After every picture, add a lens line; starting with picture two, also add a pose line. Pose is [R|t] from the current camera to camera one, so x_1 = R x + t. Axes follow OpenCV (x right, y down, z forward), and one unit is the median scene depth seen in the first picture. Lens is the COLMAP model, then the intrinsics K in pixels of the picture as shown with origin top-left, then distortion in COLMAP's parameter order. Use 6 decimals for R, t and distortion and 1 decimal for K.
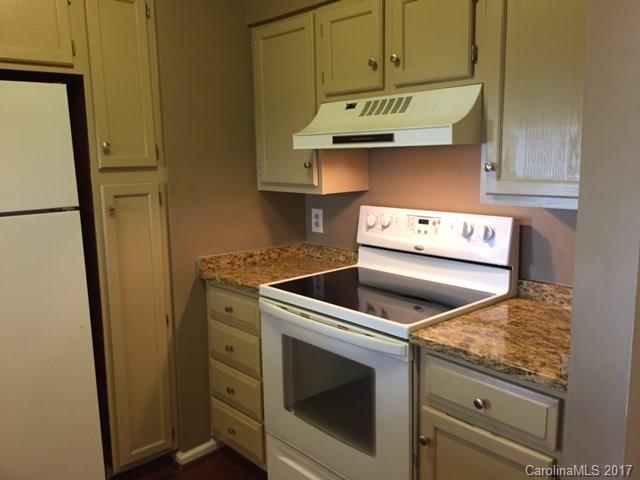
lens RADIAL K [[545.8, 0, 320.0], [0, 545.8, 240.0], [0, 0, 1]] dist [-0.004226, -0.001946]
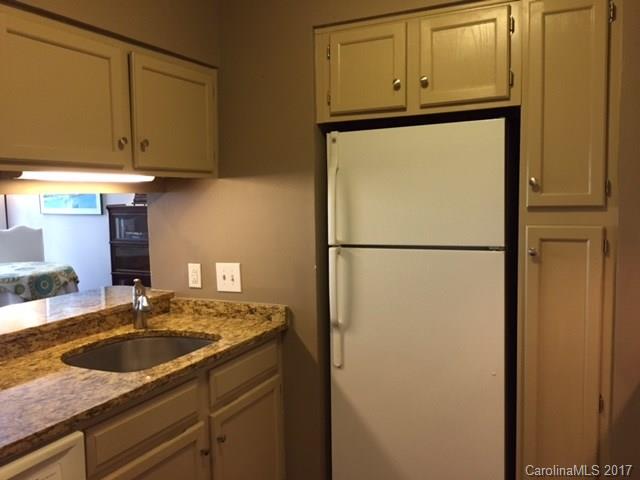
lens RADIAL K [[560.3, 0, 320.0], [0, 560.3, 240.0], [0, 0, 1]] dist [-0.014101, -0.011724]
pose [[0.380547, 0.079813, -0.921311, 0.310847], [-0.141217, 0.989599, 0.027399, -0.054823], [0.913916, 0.119679, 0.387860, 0.342114]]
